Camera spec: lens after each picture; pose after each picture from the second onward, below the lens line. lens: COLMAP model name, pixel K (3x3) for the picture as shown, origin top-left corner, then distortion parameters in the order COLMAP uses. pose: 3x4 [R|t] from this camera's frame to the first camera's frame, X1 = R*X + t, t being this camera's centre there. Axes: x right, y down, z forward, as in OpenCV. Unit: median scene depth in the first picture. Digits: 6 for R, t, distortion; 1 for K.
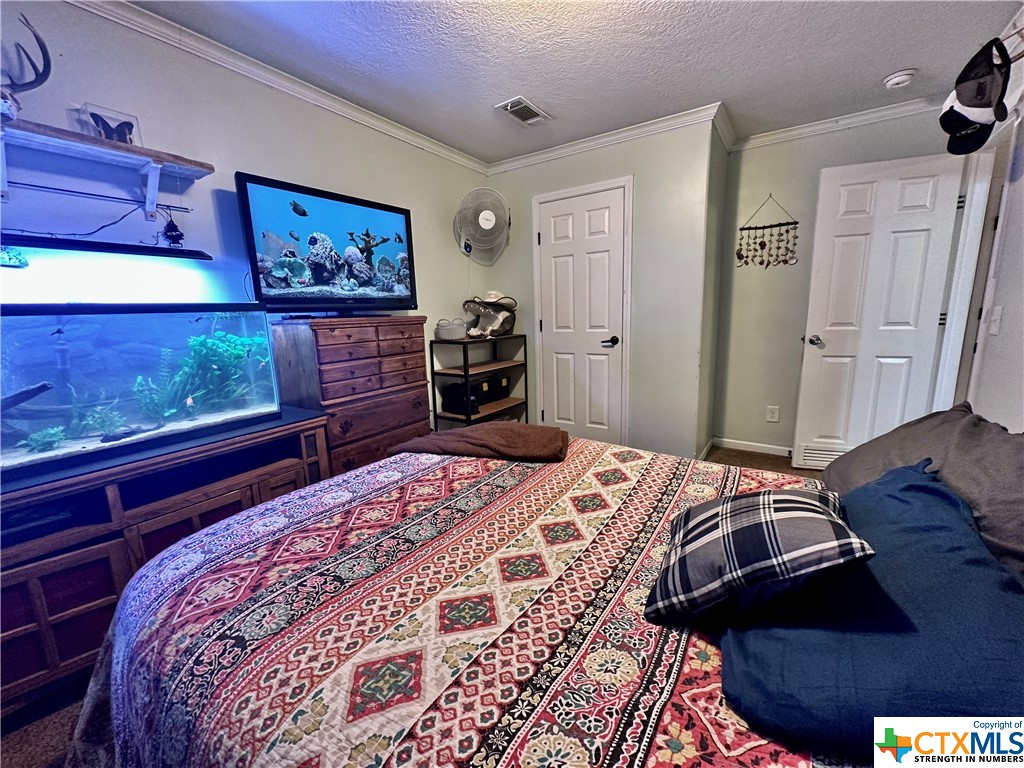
lens RADIAL K [[407.2, 0, 511.3], [0, 407.2, 390.0], [0, 0, 1]] dist [-0.004231, -0.000009]
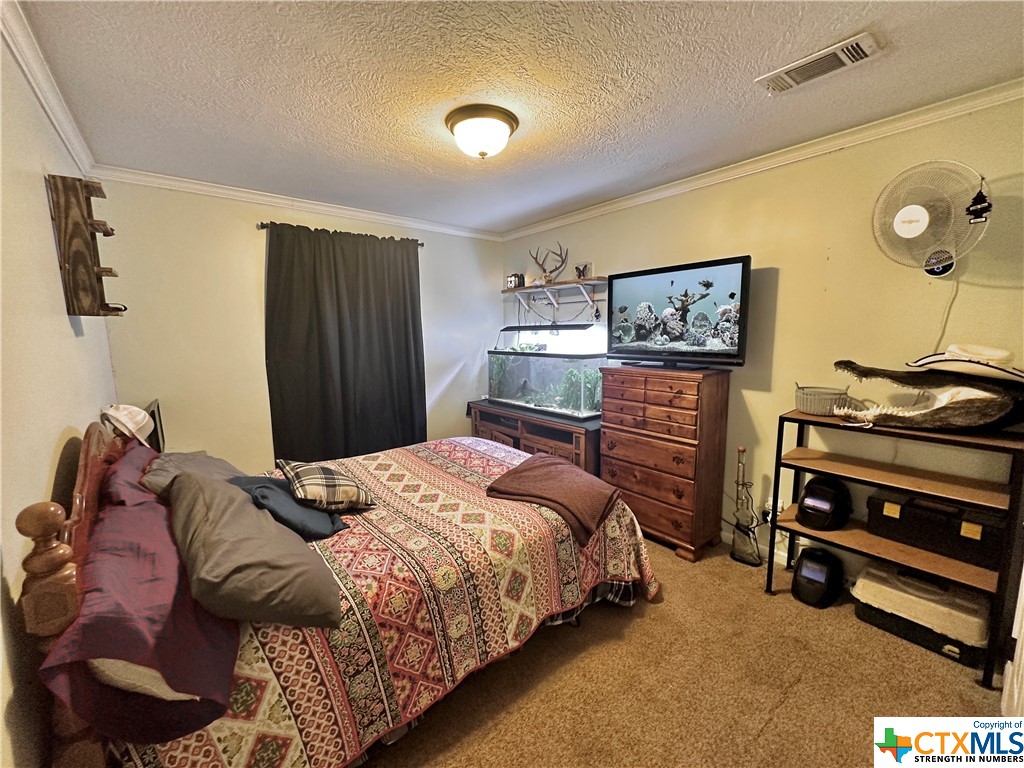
lens RADIAL K [[407.2, 0, 510.6], [0, 407.2, 381.6], [0, 0, 1]] dist [-0.004231, -0.000009]
pose [[-0.271131, 0.146285, -0.951361, 0.919149], [-0.167236, 0.966192, 0.196227, -0.316269], [0.947903, 0.212305, -0.237500, 0.932452]]
